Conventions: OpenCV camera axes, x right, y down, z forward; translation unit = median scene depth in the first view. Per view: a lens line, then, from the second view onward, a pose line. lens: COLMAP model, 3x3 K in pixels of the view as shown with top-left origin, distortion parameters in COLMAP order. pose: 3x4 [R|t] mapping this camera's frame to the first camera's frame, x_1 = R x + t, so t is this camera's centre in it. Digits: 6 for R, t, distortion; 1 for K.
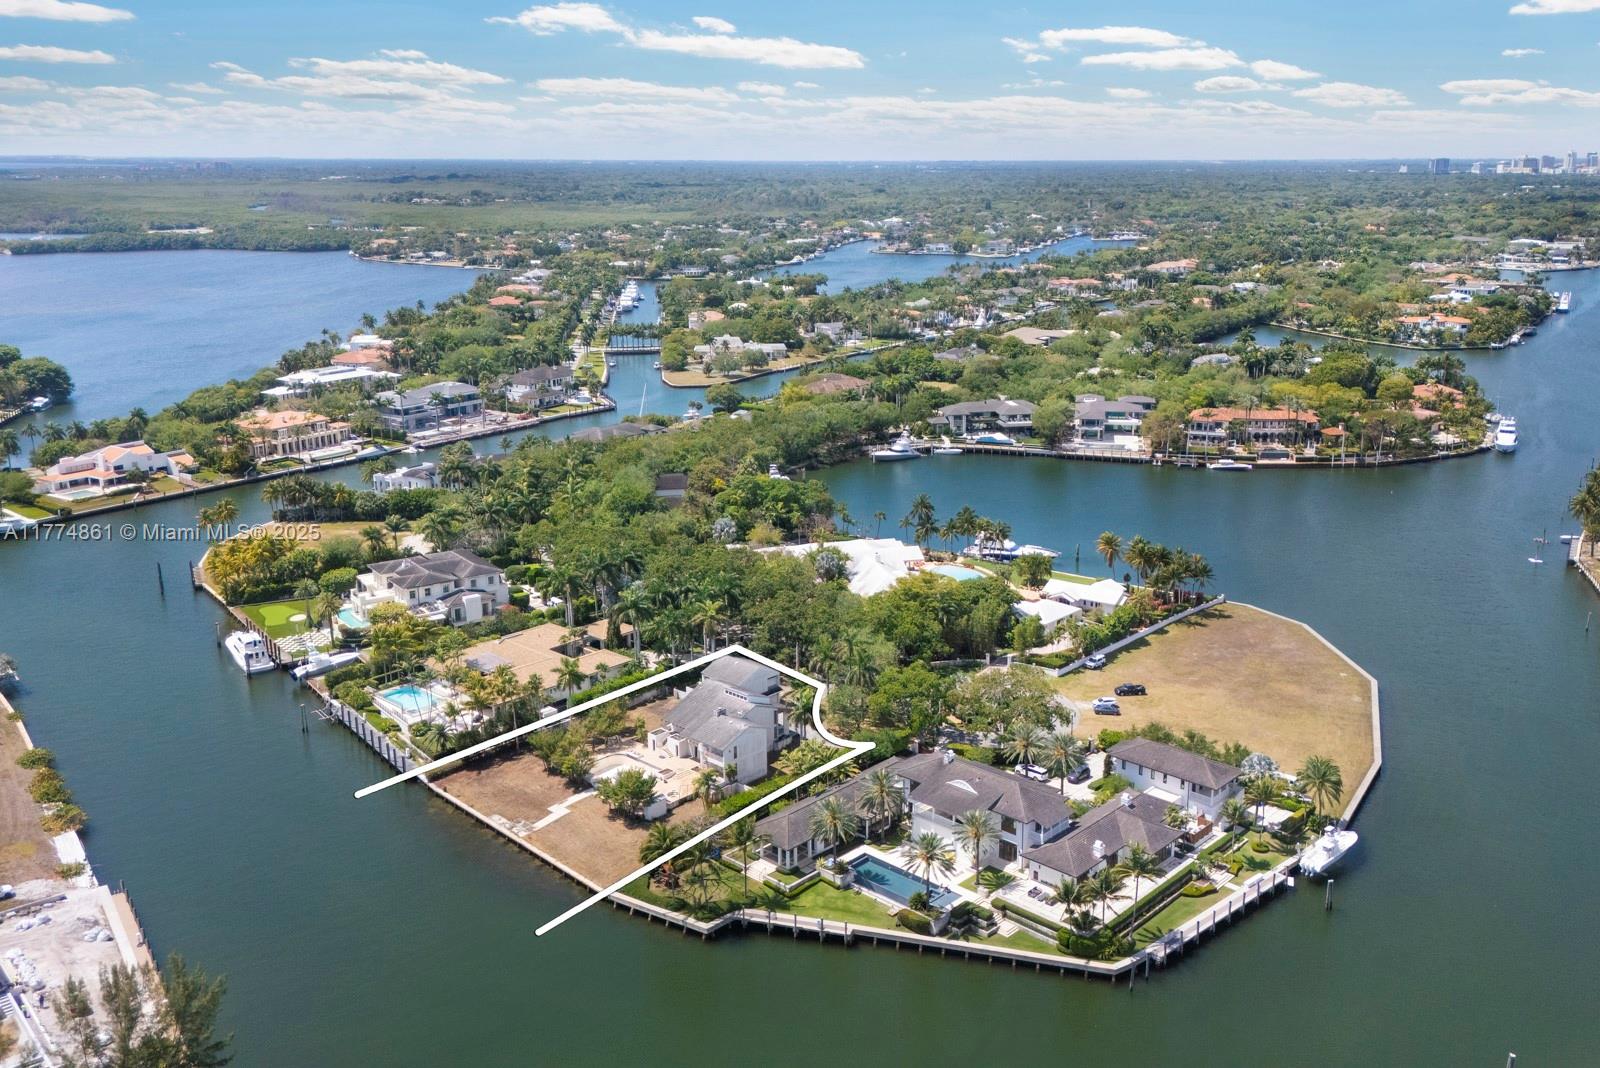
lens RADIAL K [[1116.7, 0, 801.8], [0, 1116.7, 545.1], [0, 0, 1]] dist [0.013102, 0.001024]
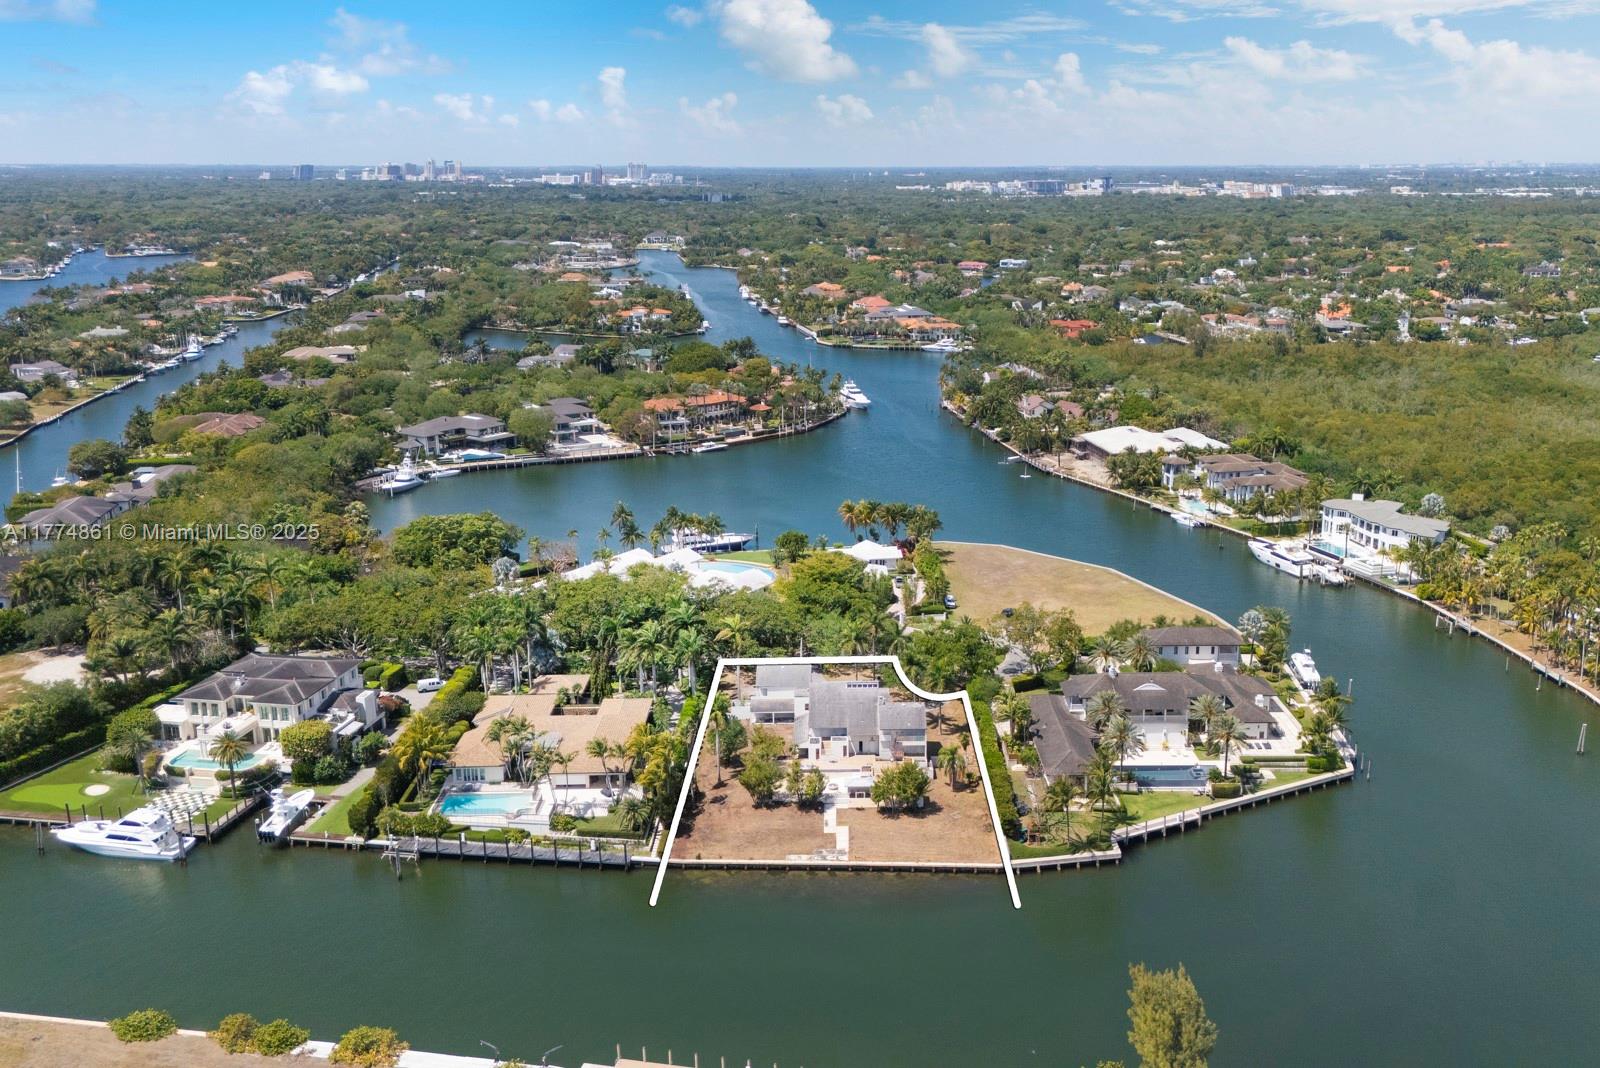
lens RADIAL K [[1116.7, 0, 799.5], [0, 1116.7, 524.3], [0, 0, 1]] dist [0.013102, 0.001024]
pose [[0.806394, -0.176663, 0.564375, -0.239562], [0.190536, 0.981061, 0.034852, -0.023100], [-0.559844, 0.079429, 0.824782, 0.053599]]
